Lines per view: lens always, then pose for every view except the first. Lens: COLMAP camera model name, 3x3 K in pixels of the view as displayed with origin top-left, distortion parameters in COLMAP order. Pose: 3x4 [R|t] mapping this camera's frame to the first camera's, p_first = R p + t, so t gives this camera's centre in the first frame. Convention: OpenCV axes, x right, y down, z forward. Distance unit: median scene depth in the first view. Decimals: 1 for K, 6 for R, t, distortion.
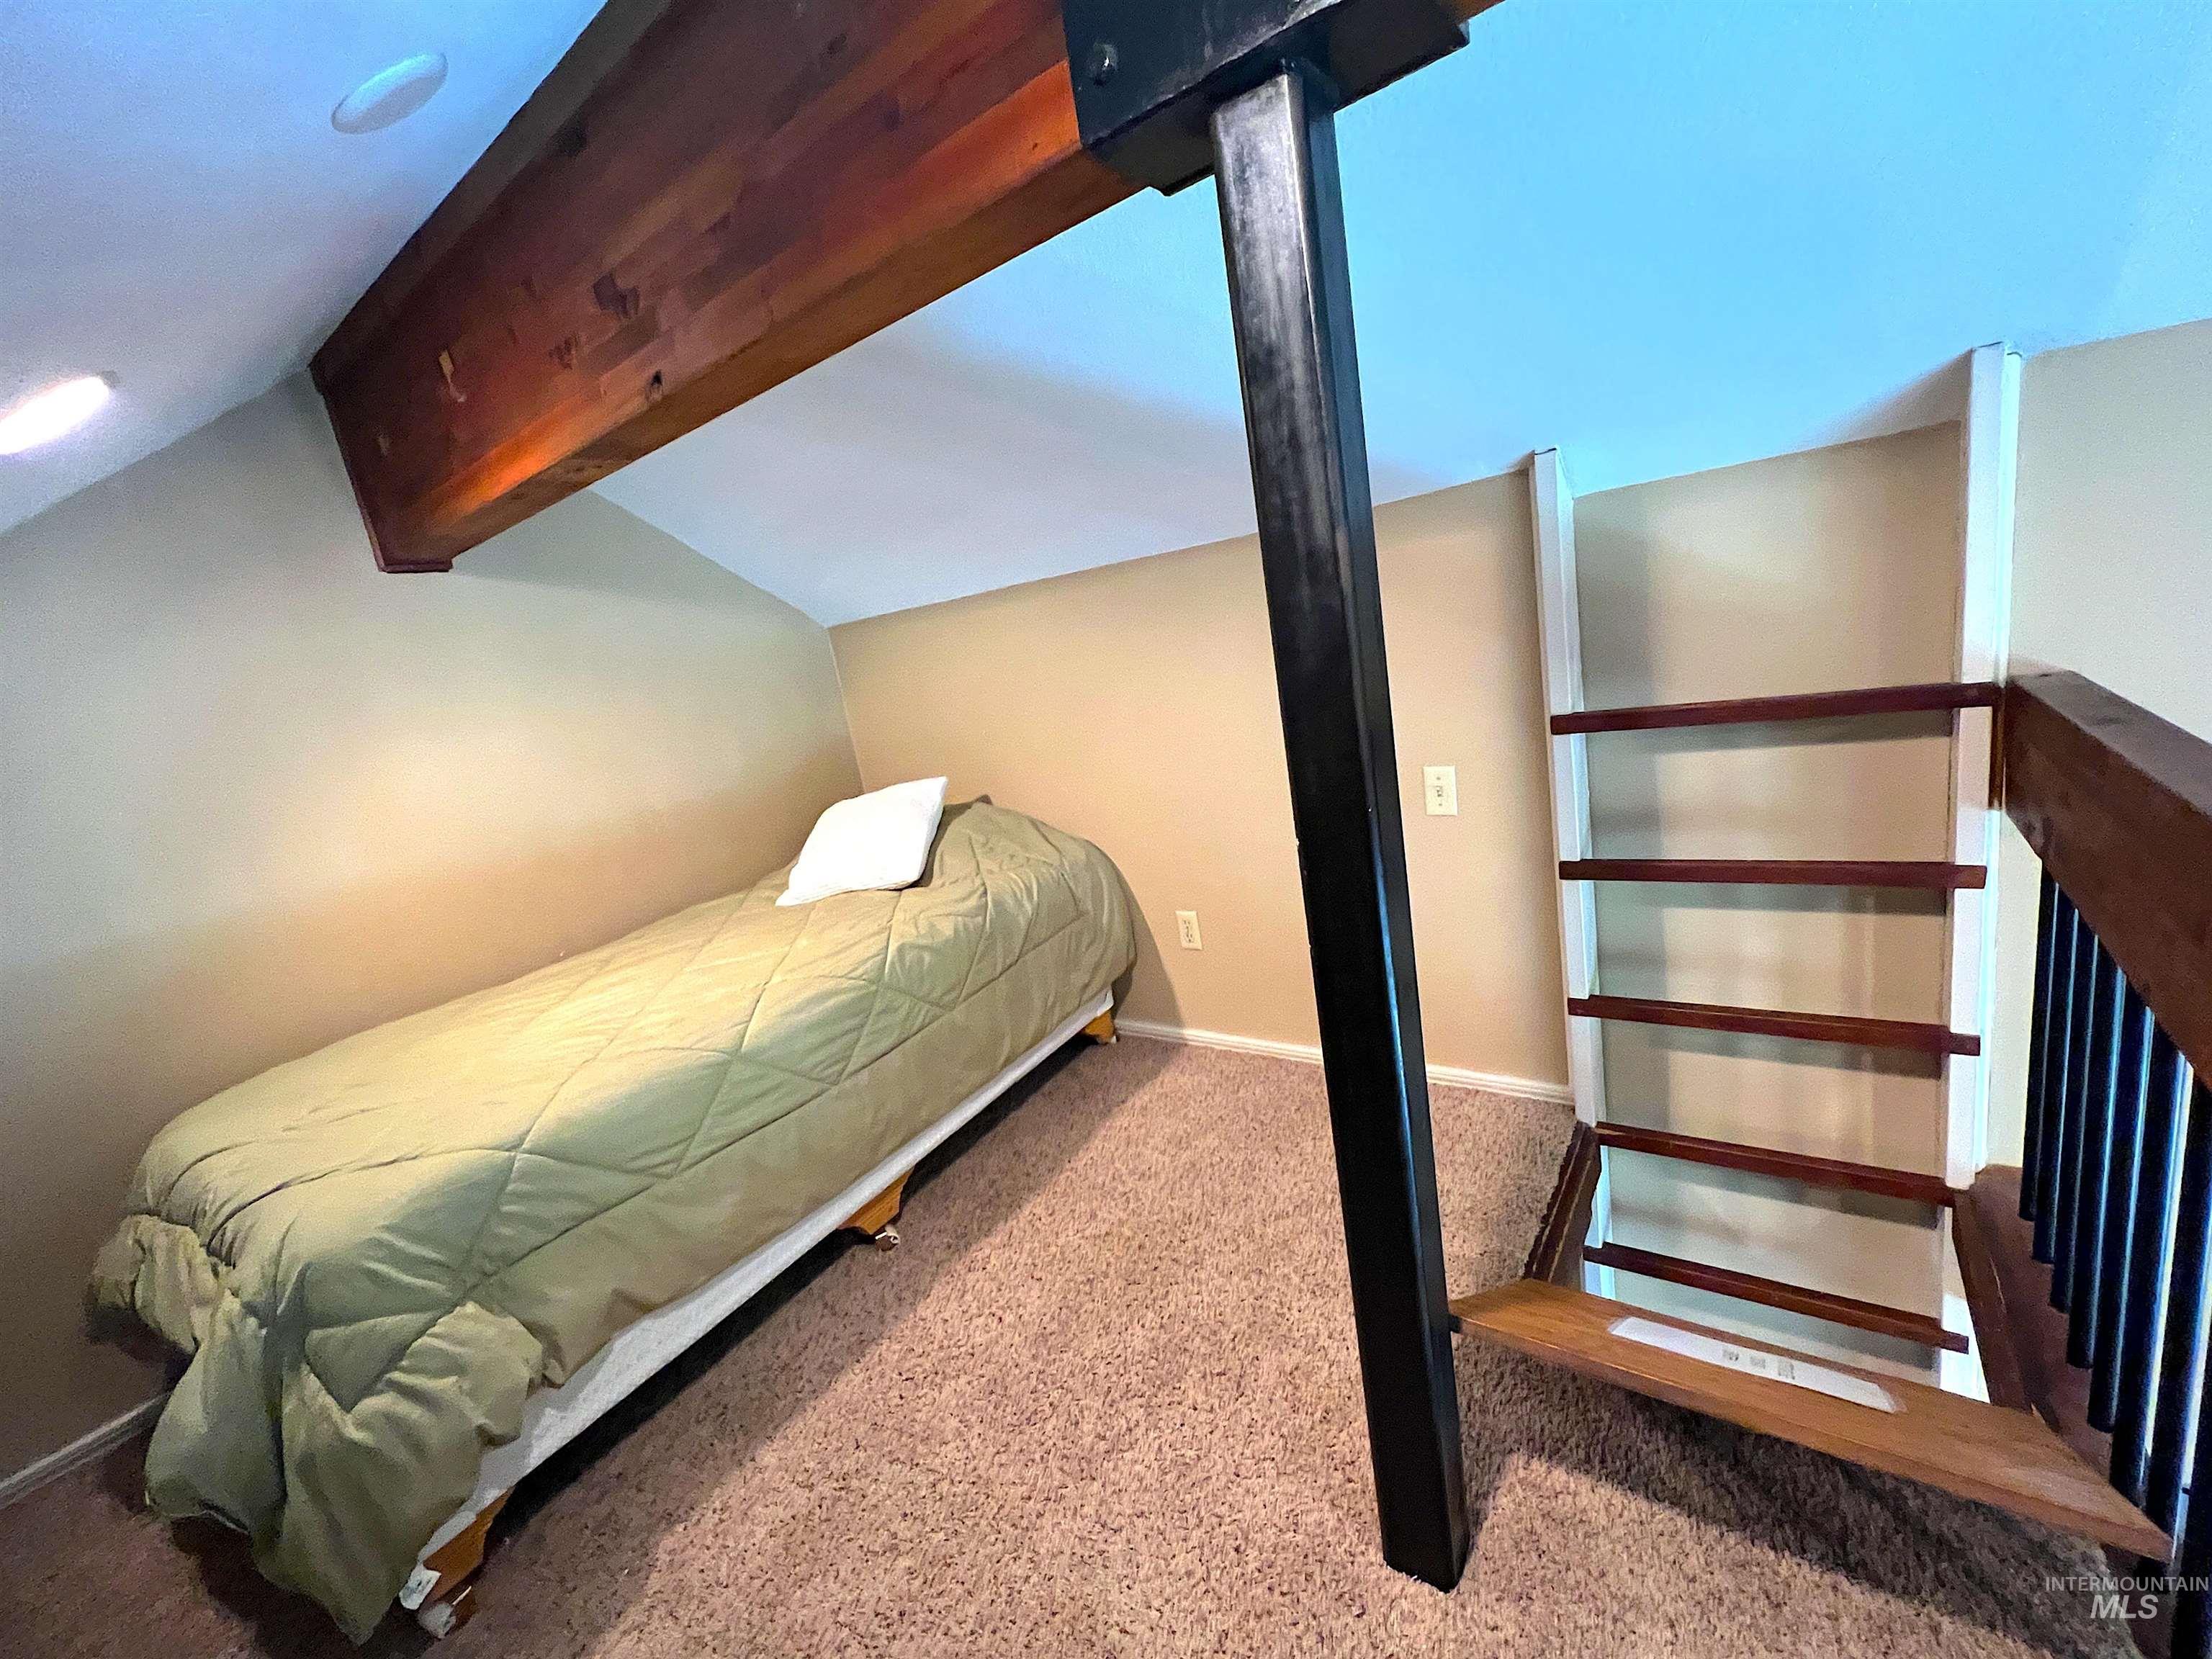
lens RADIAL K [[912.4, 0, 1100.0], [0, 912.4, 831.5], [0, 0, 1]] dist [-0.001487, 0.000190]
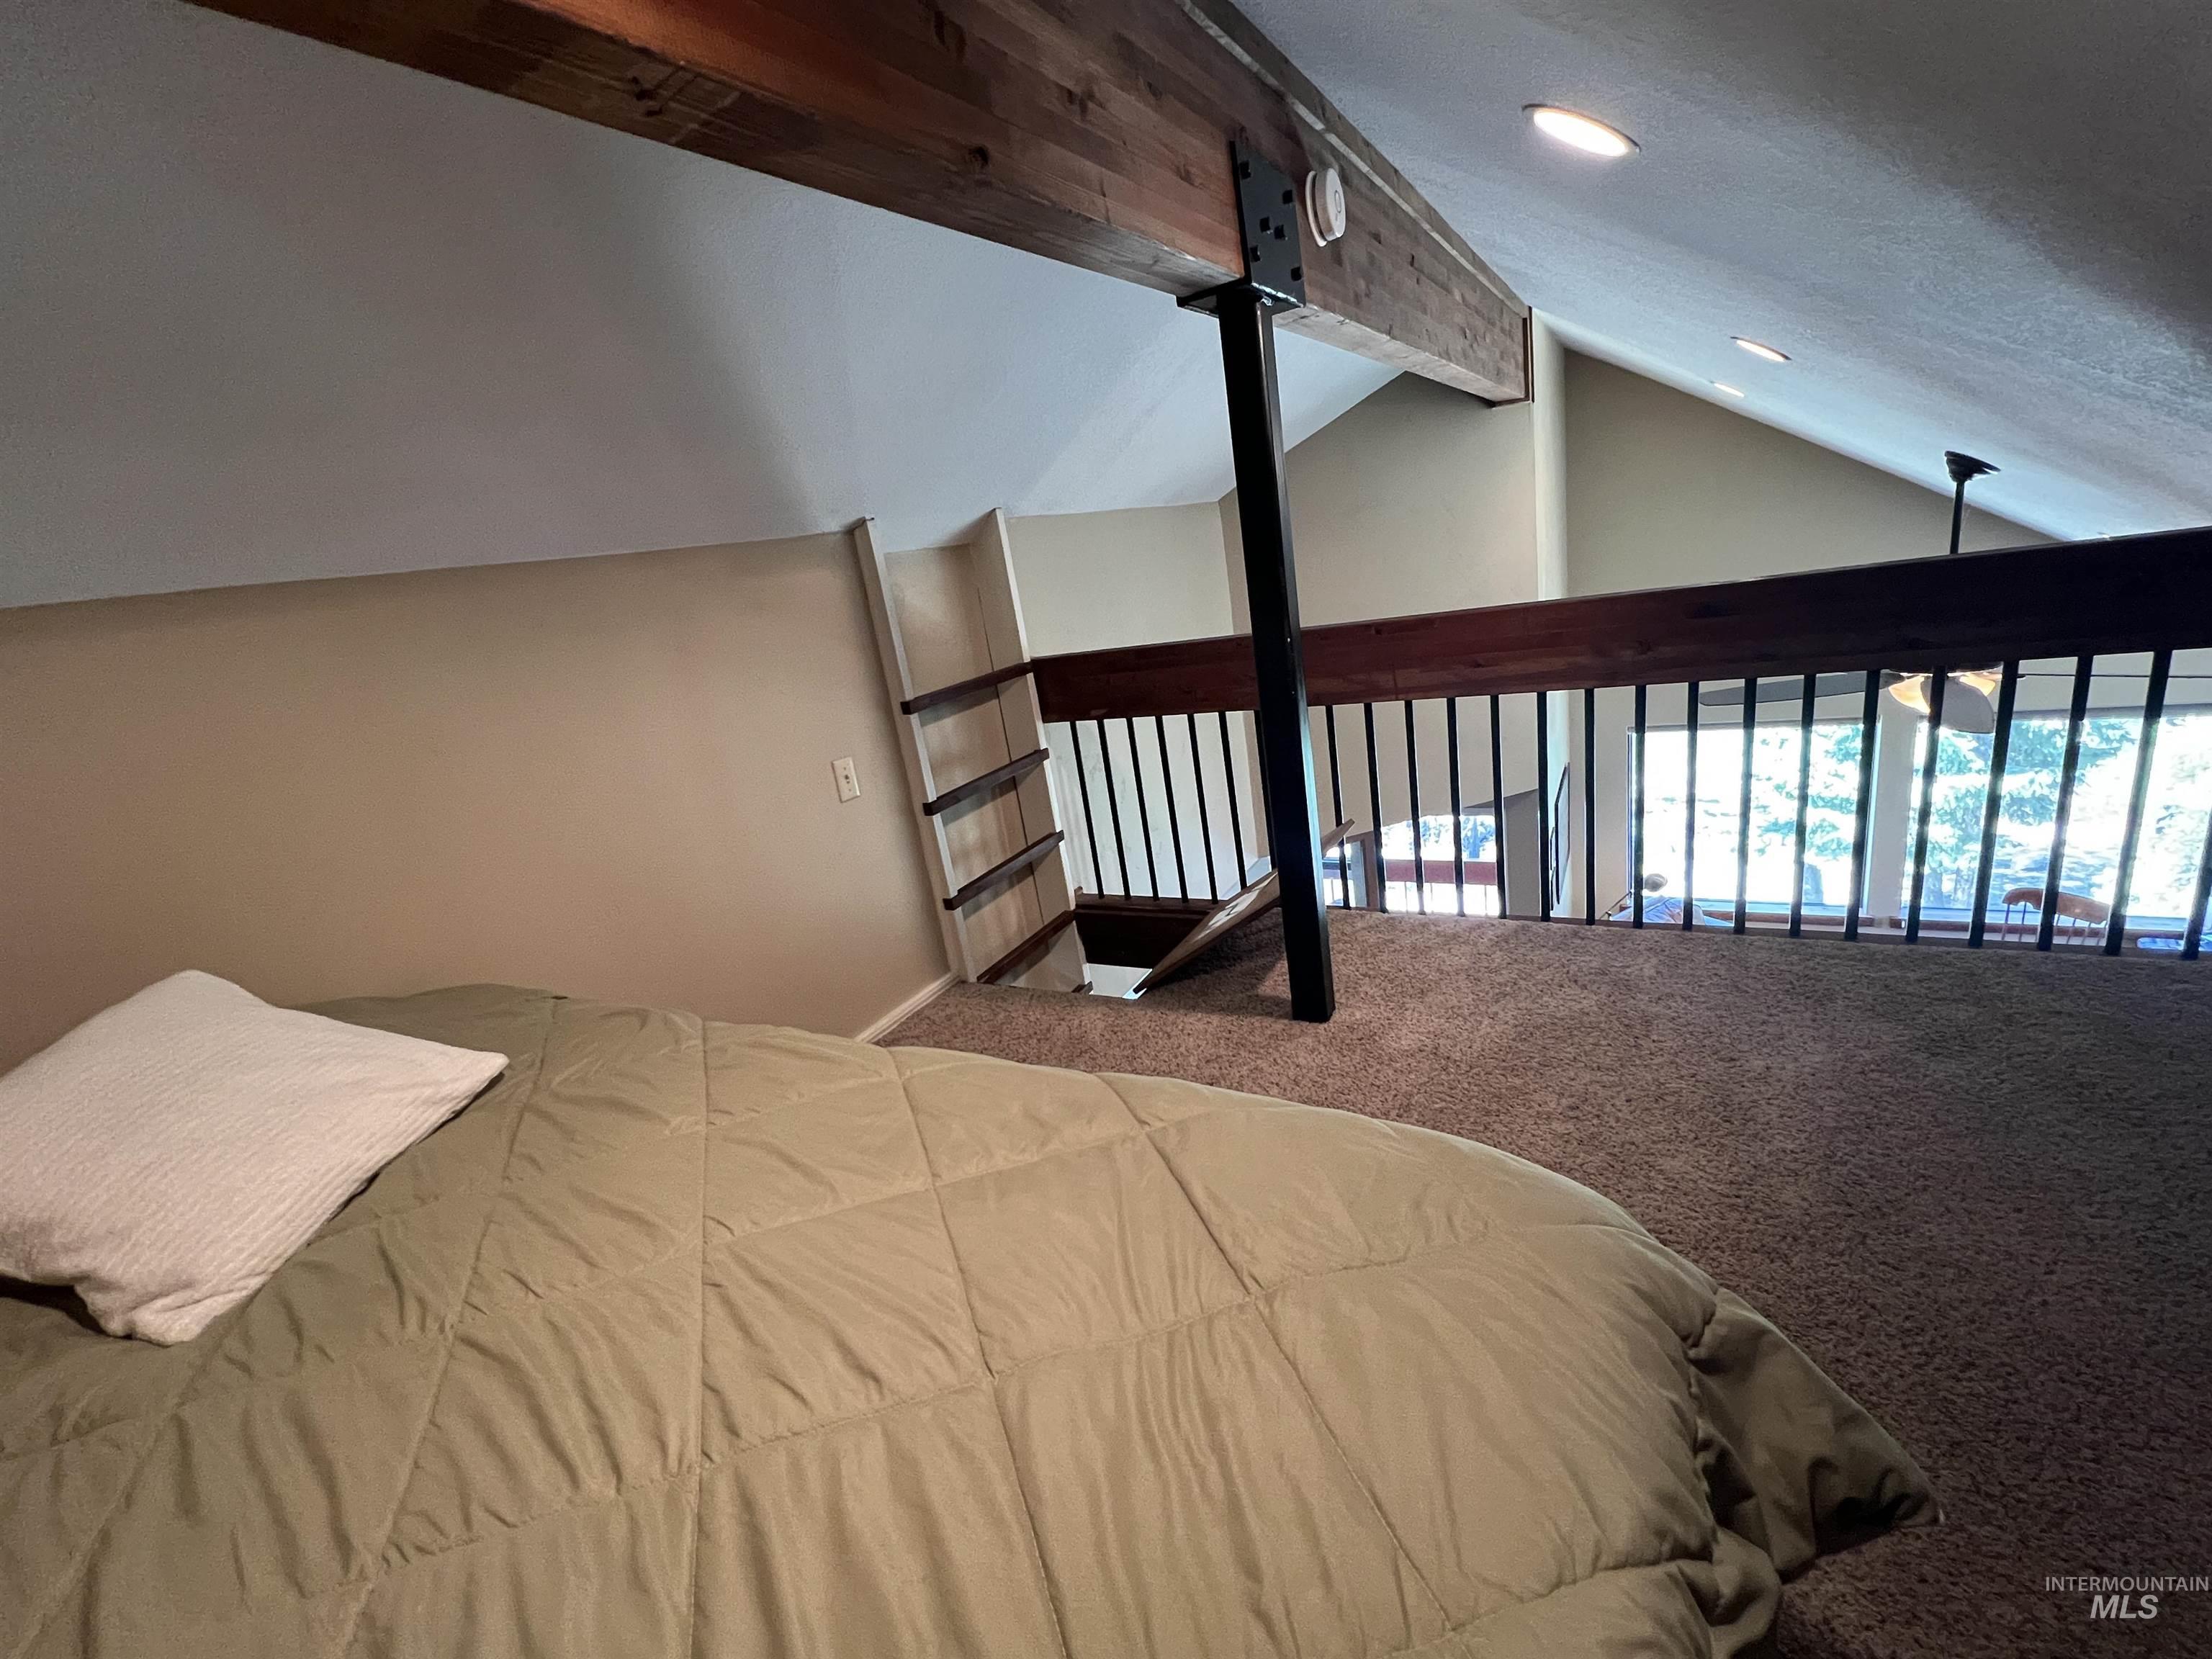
lens RADIAL K [[912.4, 0, 1099.0], [0, 912.4, 837.0], [0, 0, 1]] dist [-0.001487, 0.000190]
pose [[-0.056896, -0.118287, 0.991348, -0.993232], [0.379926, 0.915685, 0.131064, -0.004625], [-0.923265, 0.384096, -0.007159, 0.829708]]
